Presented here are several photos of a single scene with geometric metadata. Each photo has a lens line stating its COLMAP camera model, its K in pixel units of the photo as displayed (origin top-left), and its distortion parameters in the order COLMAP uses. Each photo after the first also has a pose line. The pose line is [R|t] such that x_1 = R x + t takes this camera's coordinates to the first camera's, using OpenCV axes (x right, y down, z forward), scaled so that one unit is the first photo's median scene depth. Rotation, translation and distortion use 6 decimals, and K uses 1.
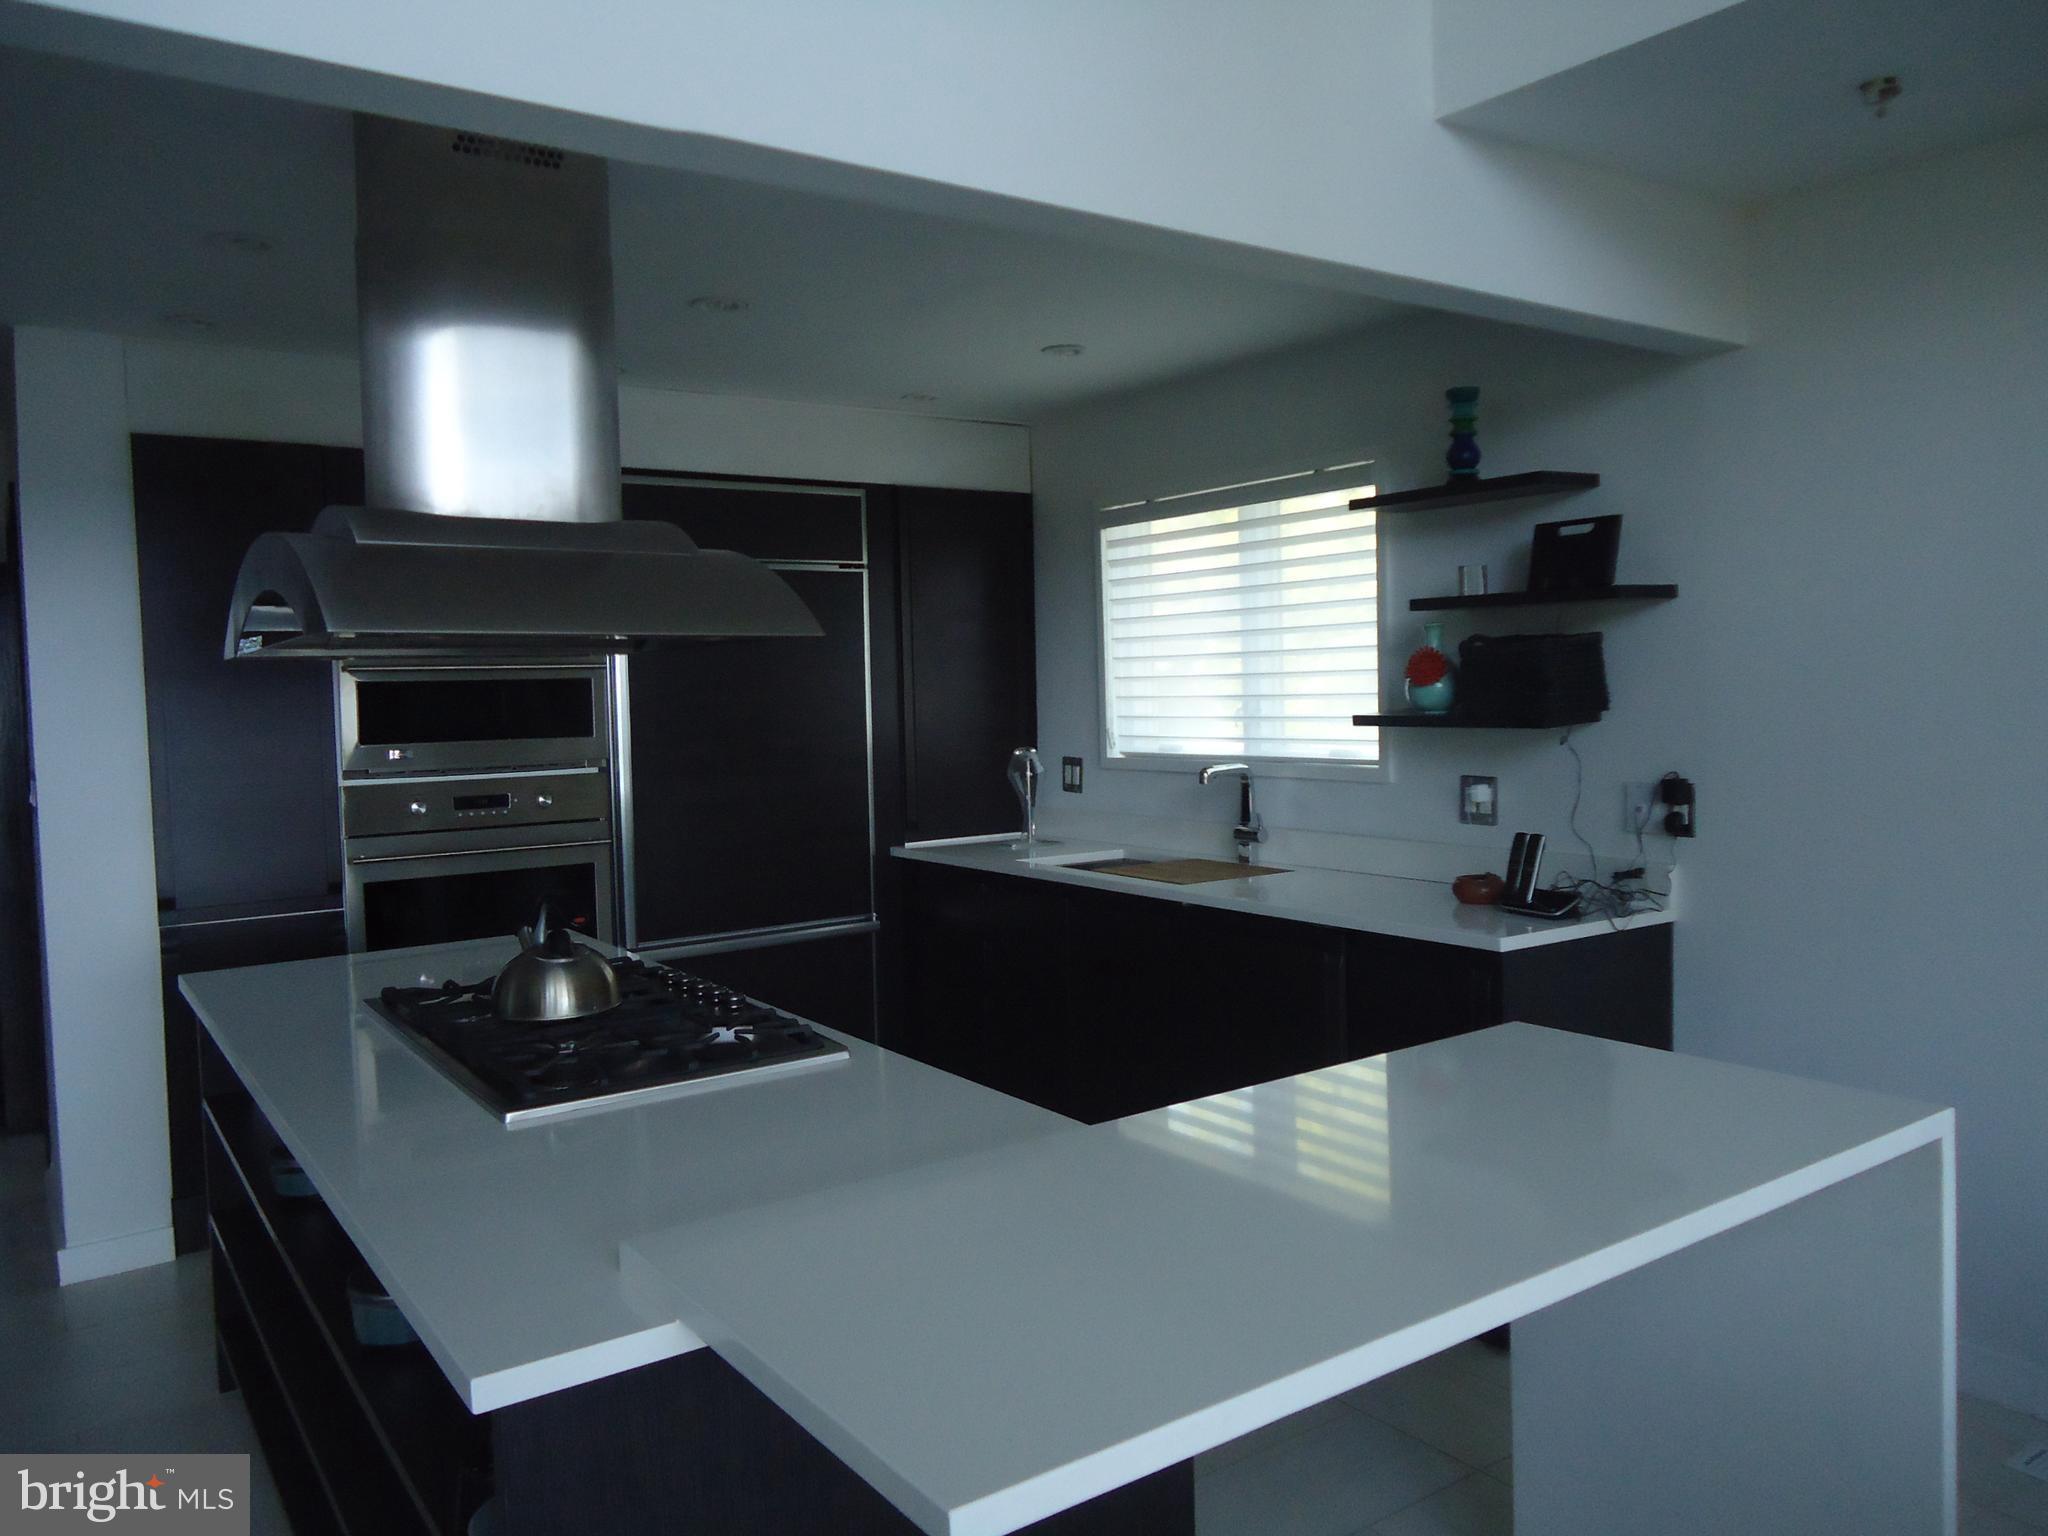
lens RADIAL K [[1487.7, 0, 1024.0], [0, 1487.7, 768.0], [0, 0, 1]] dist [-0.004137, -0.005103]
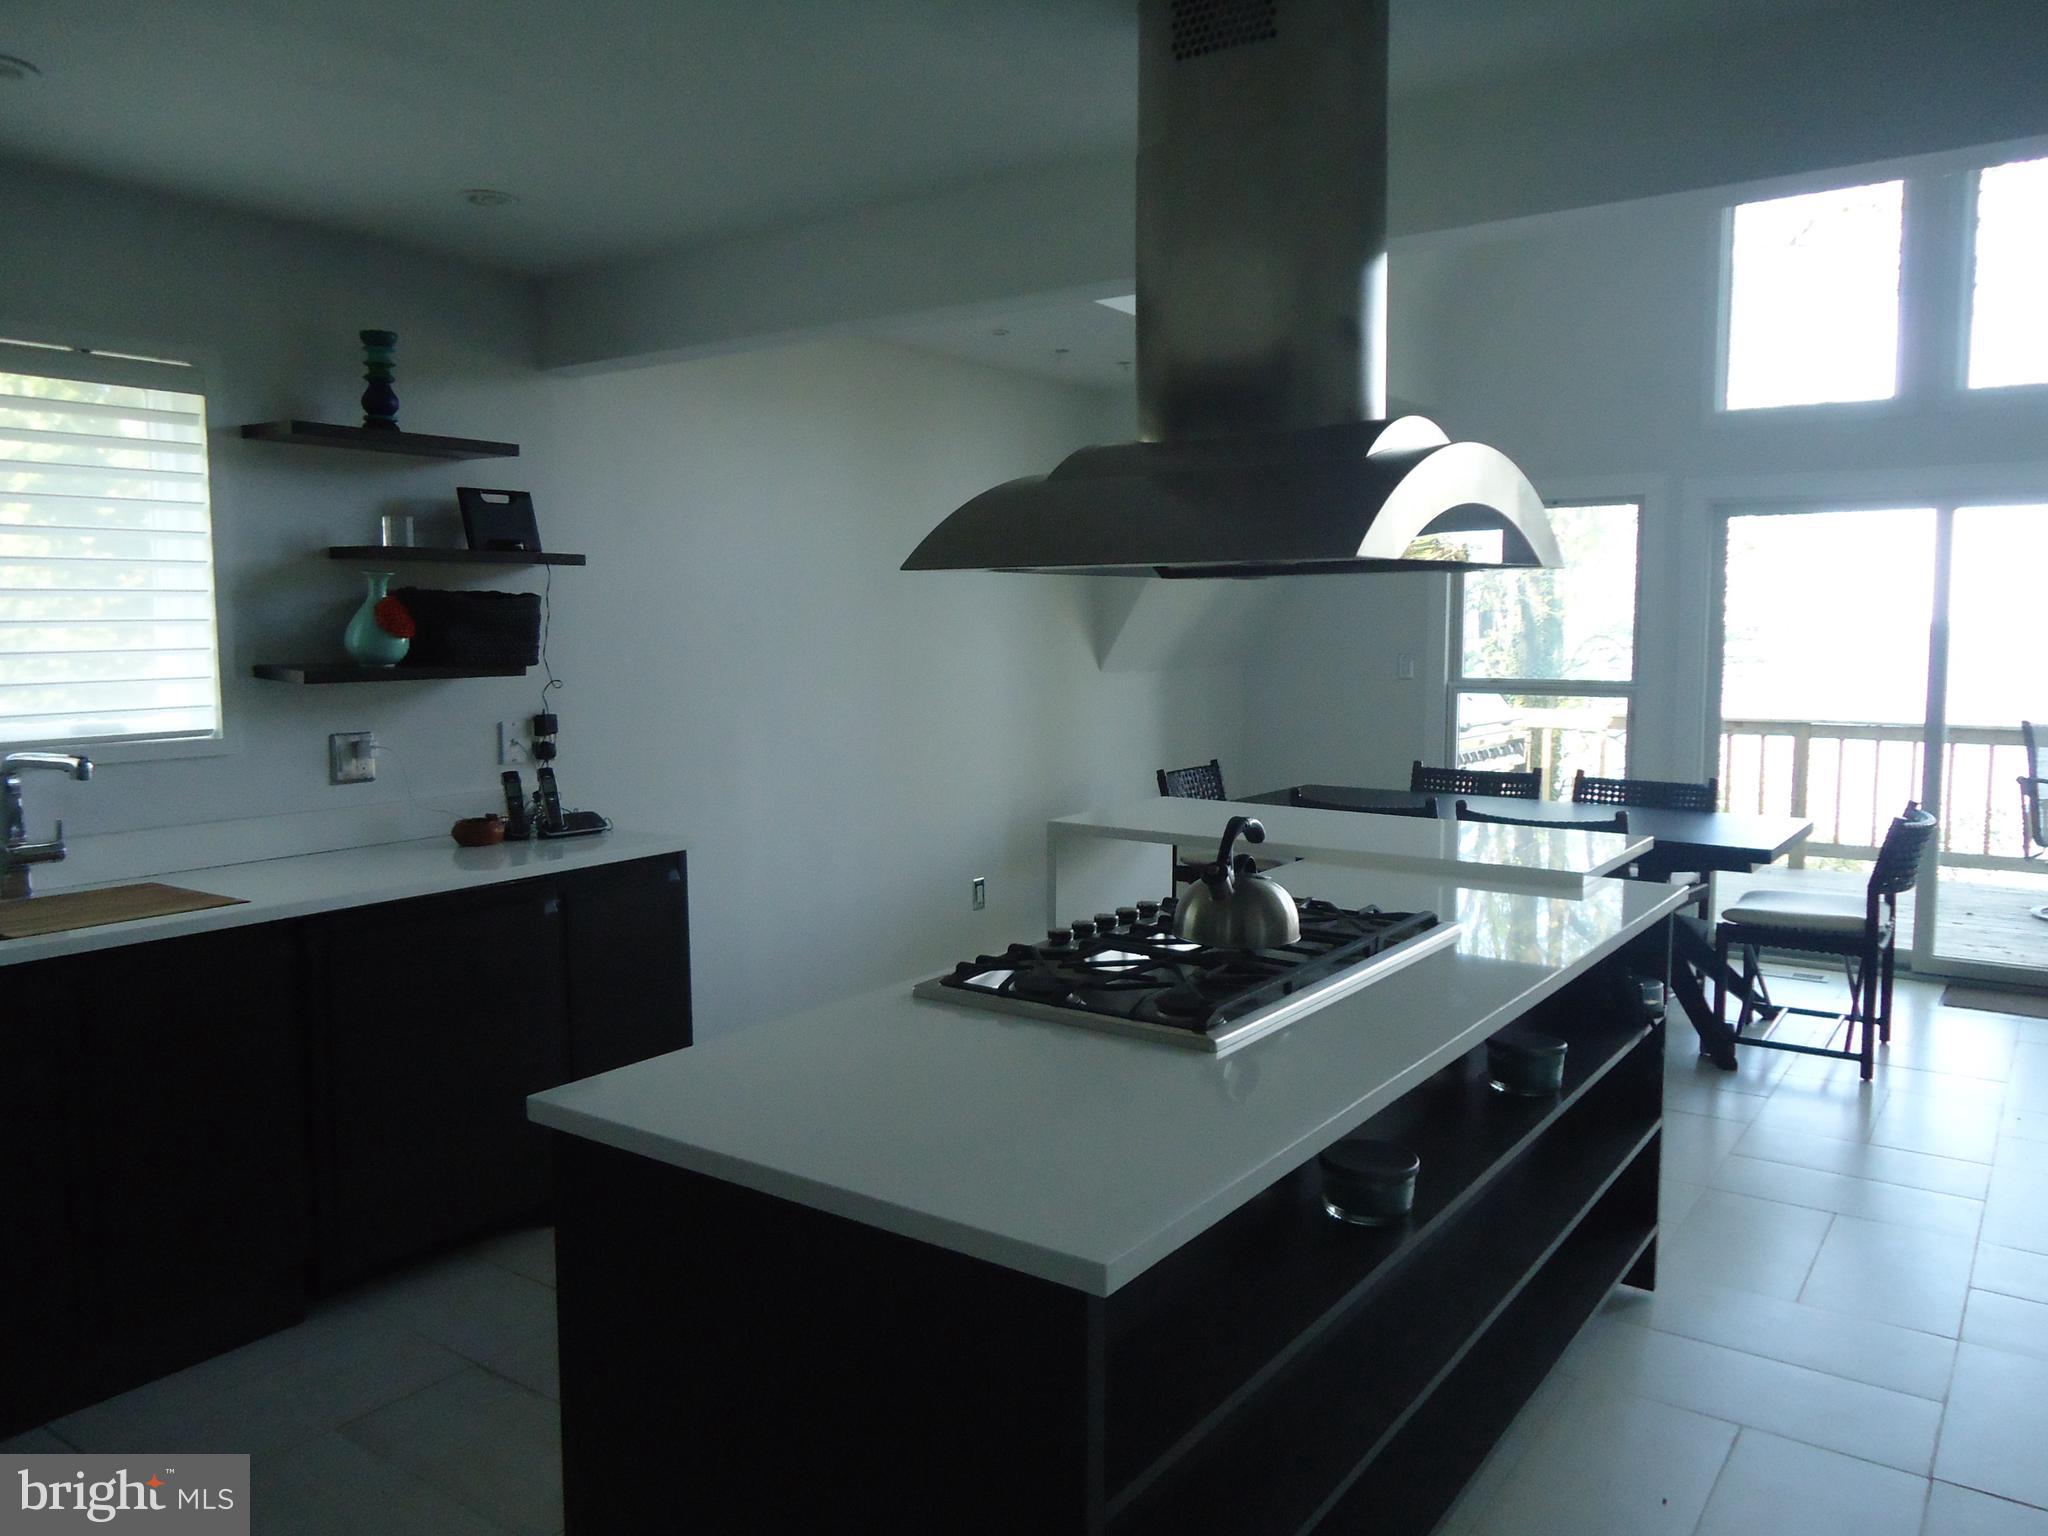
lens RADIAL K [[1487.7, 0, 1024.0], [0, 1487.7, 768.0], [0, 0, 1]] dist [-0.004137, -0.005103]
pose [[-0.327827, -0.065571, 0.942460, -0.782009], [0.069224, 0.993240, 0.093184, -0.032041], [-0.942198, 0.095789, -0.321071, 0.934504]]
